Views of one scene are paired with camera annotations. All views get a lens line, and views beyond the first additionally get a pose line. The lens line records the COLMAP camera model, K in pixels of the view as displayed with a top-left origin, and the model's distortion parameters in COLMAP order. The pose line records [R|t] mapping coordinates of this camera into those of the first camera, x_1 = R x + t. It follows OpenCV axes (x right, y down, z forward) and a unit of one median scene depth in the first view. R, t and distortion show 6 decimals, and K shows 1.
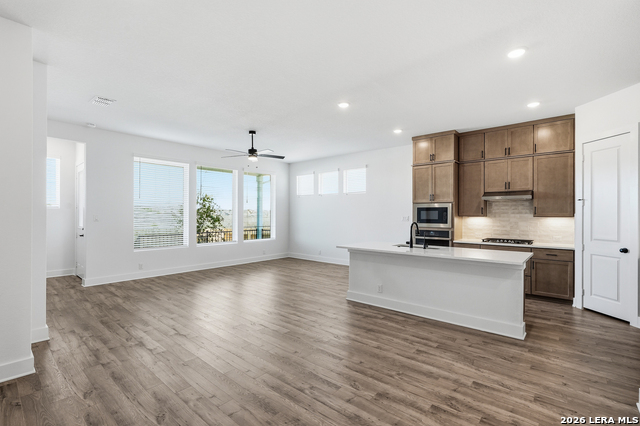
lens RADIAL K [[294.7, 0, 319.1], [0, 294.7, 212.9], [0, 0, 1]] dist [-0.011538, 0.005019]
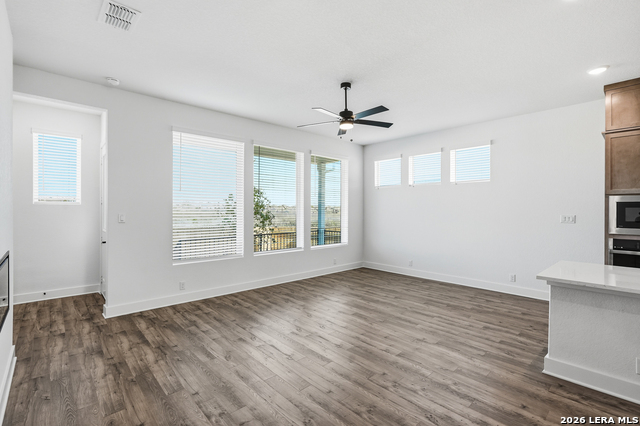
lens RADIAL K [[294.7, 0, 318.3], [0, 294.7, 212.0], [0, 0, 1]] dist [-0.011538, 0.005019]
pose [[0.993561, 0.000997, -0.113293, -0.237881], [0.000365, 0.999928, 0.011994, -0.006030], [0.113297, -0.011958, 0.993489, 0.394890]]
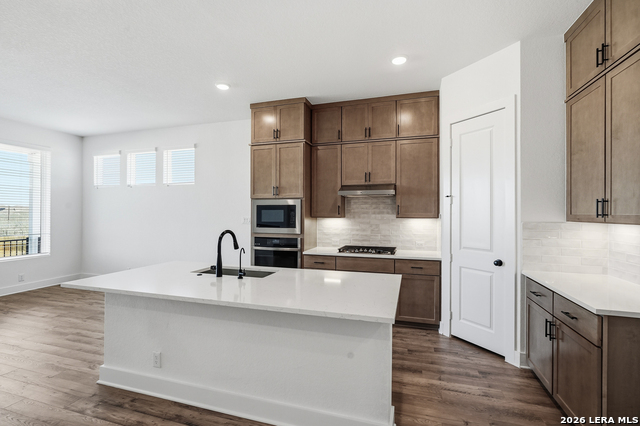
lens RADIAL K [[294.7, 0, 320.7], [0, 294.7, 210.2], [0, 0, 1]] dist [-0.011538, 0.005019]
pose [[0.916184, 0.002883, 0.400747, 0.225742], [-0.001027, 0.999988, -0.004847, -0.003167], [-0.400756, 0.004030, 0.916176, 0.352085]]
